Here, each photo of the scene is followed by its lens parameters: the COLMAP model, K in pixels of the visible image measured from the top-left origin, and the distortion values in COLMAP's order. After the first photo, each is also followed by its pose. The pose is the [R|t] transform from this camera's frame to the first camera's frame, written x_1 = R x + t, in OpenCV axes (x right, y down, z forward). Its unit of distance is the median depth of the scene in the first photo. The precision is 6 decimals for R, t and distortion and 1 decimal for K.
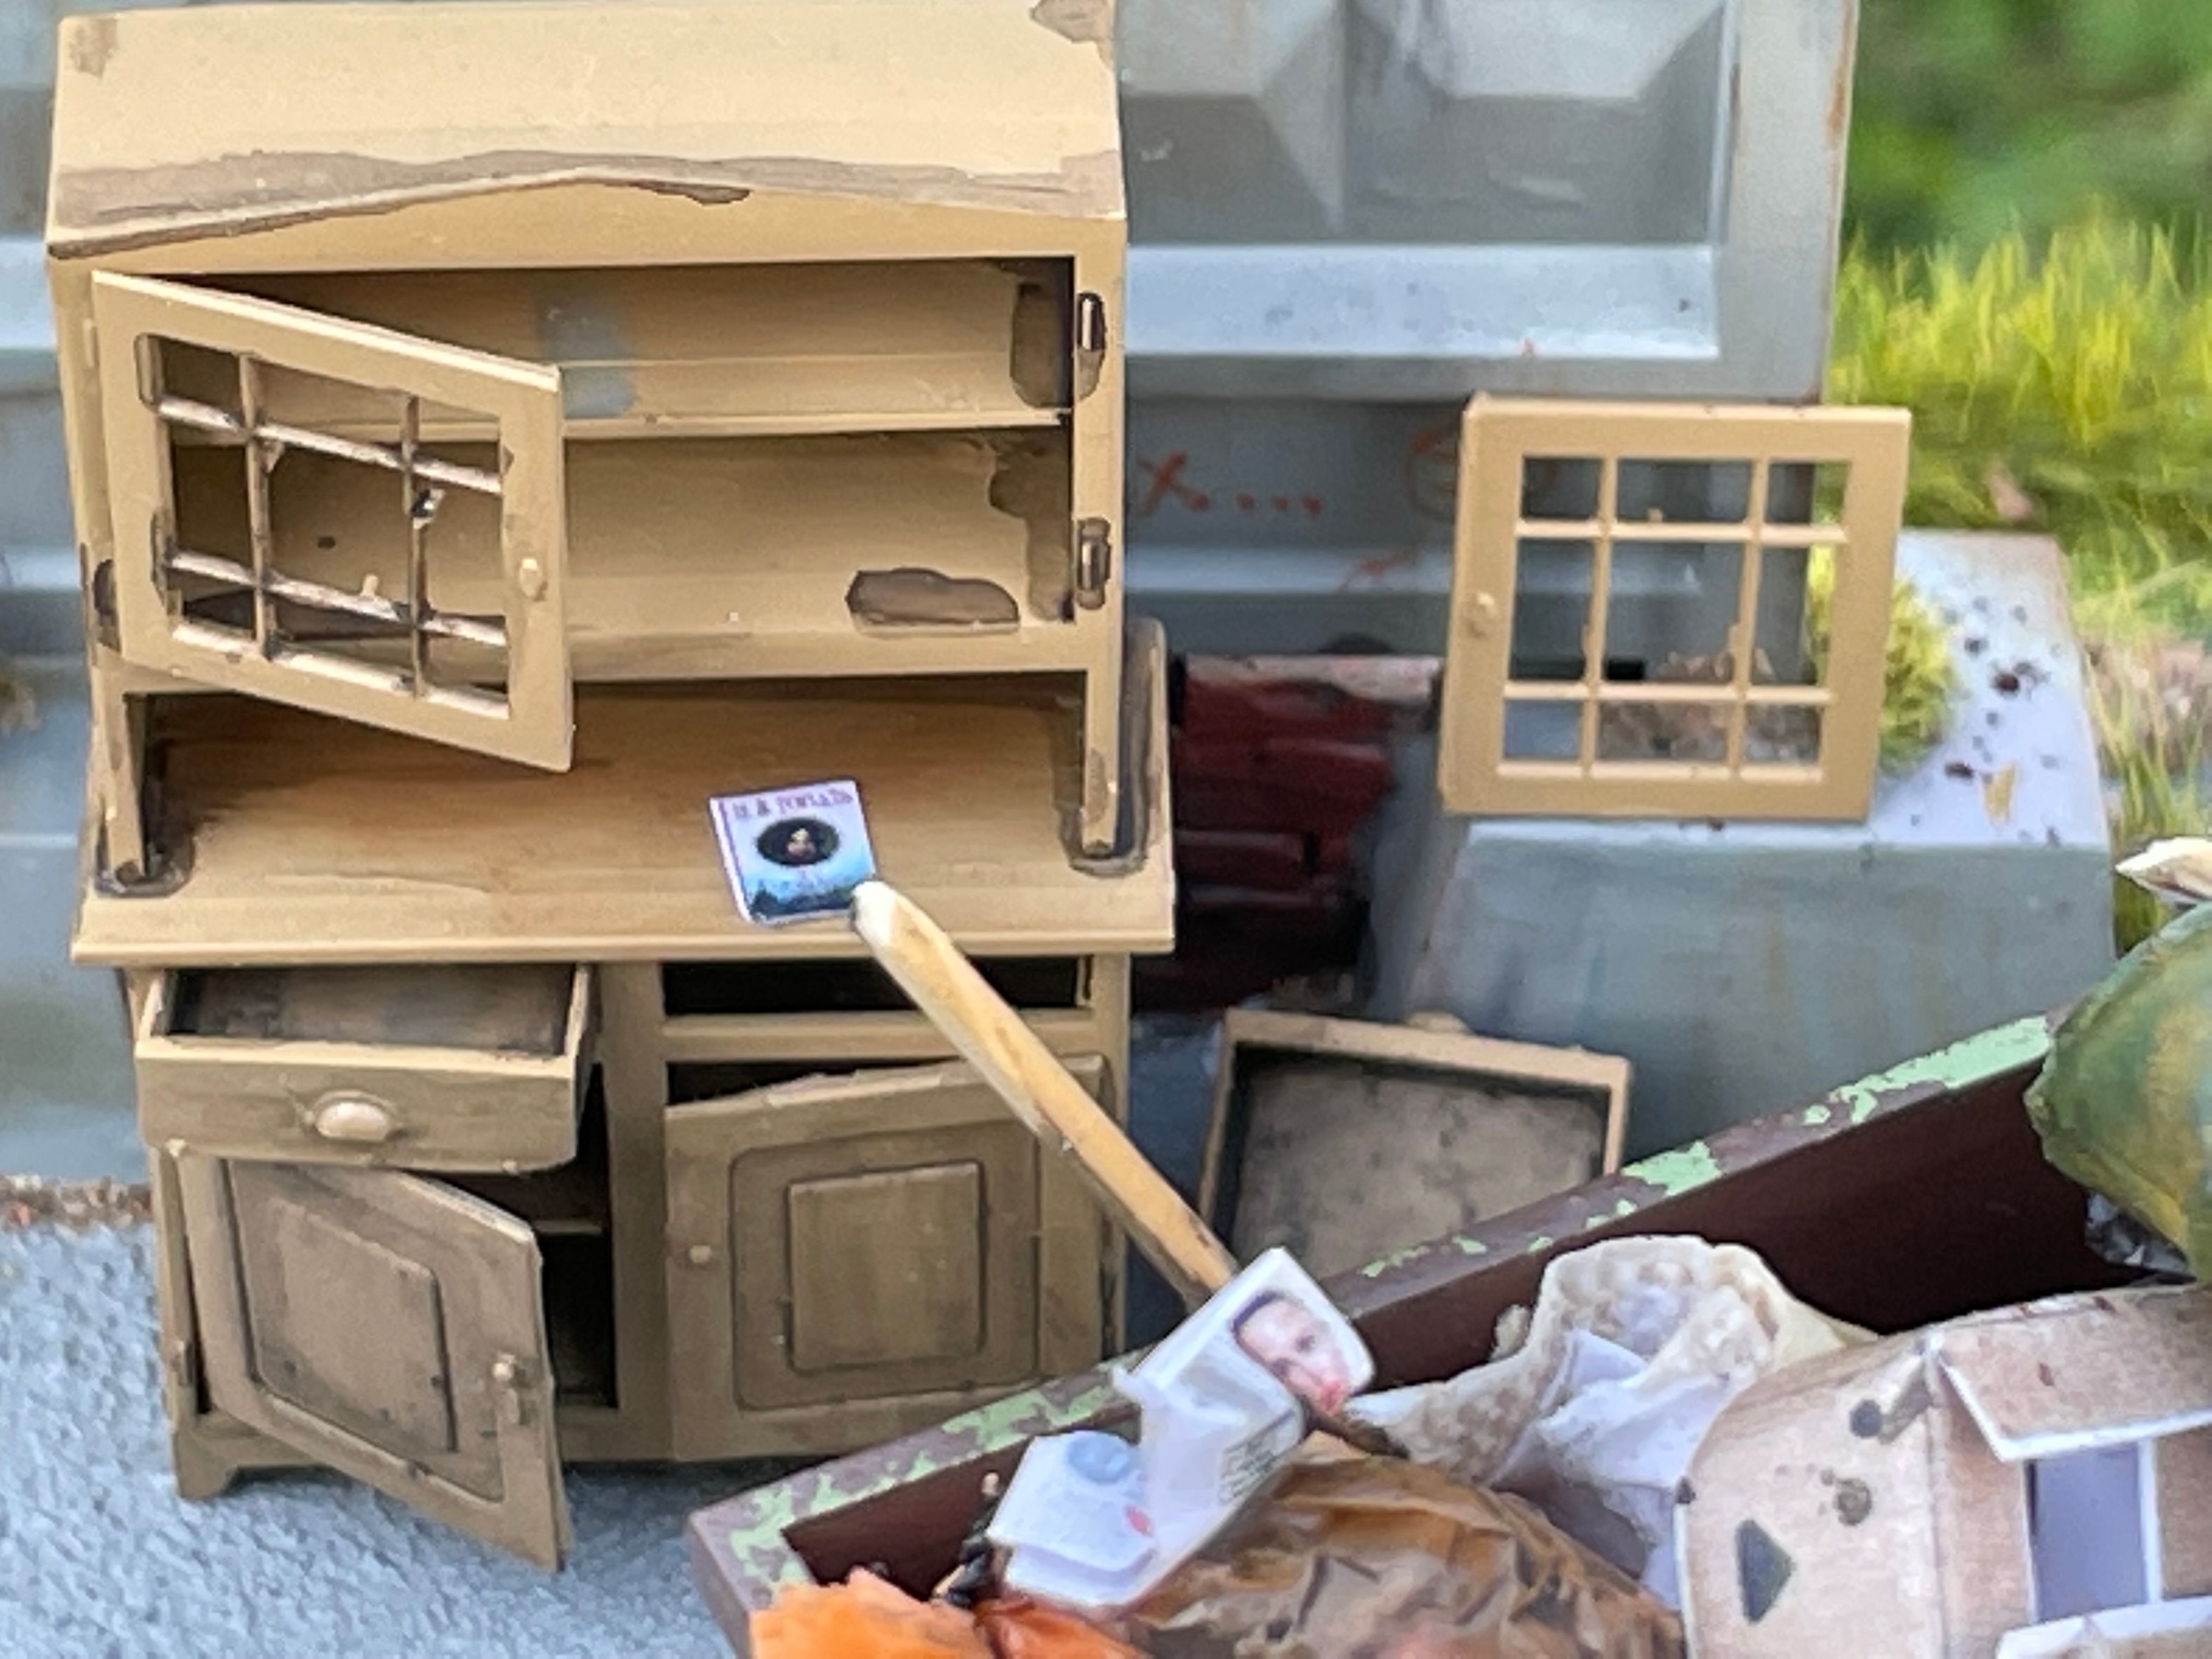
lens RADIAL K [[8849.4, 0, 1115.1], [0, 8849.4, 830.7], [0, 0, 1]] dist [0.072512, 0.000000]
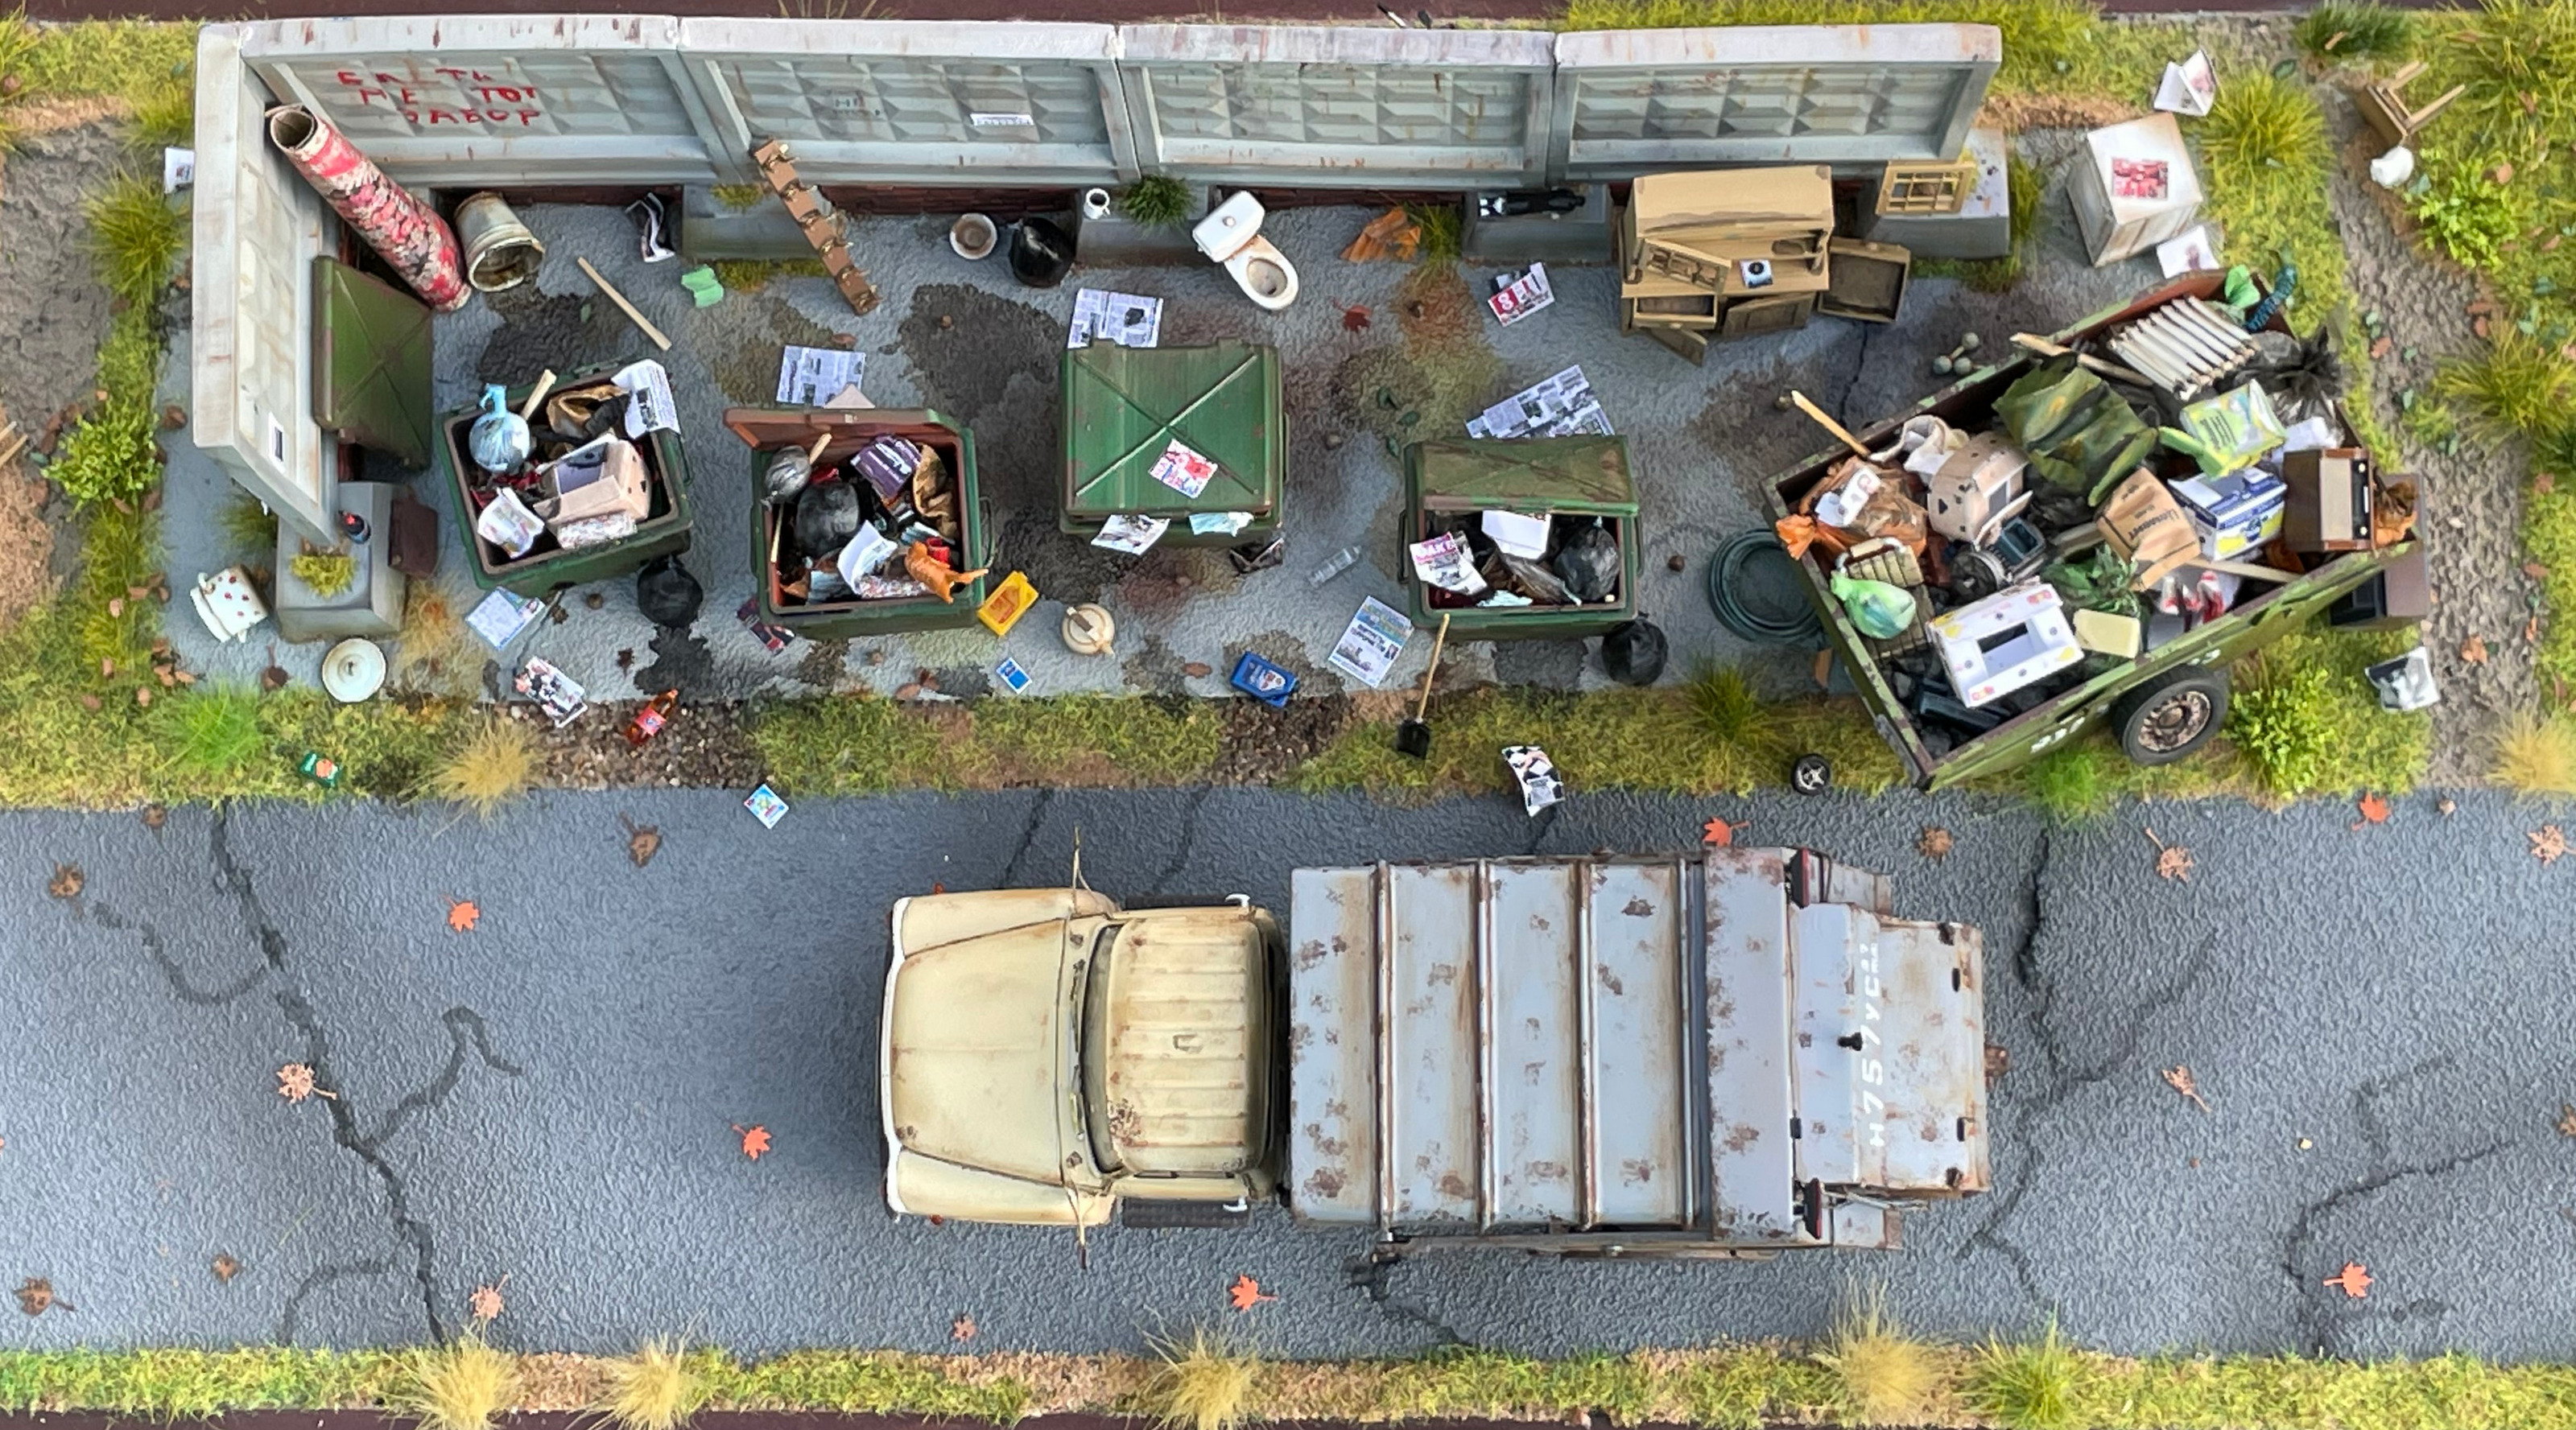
lens RADIAL K [[4463.0, 0, 1264.6], [0, 4463.0, 639.8], [0, 0, 1]] dist [0.112871, 0.000000]
pose [[0.999319, -0.008485, -0.035897, -0.235295], [0.026768, 0.836394, 0.547475, -1.280074], [0.025378, -0.548064, 0.836052, -1.357138]]
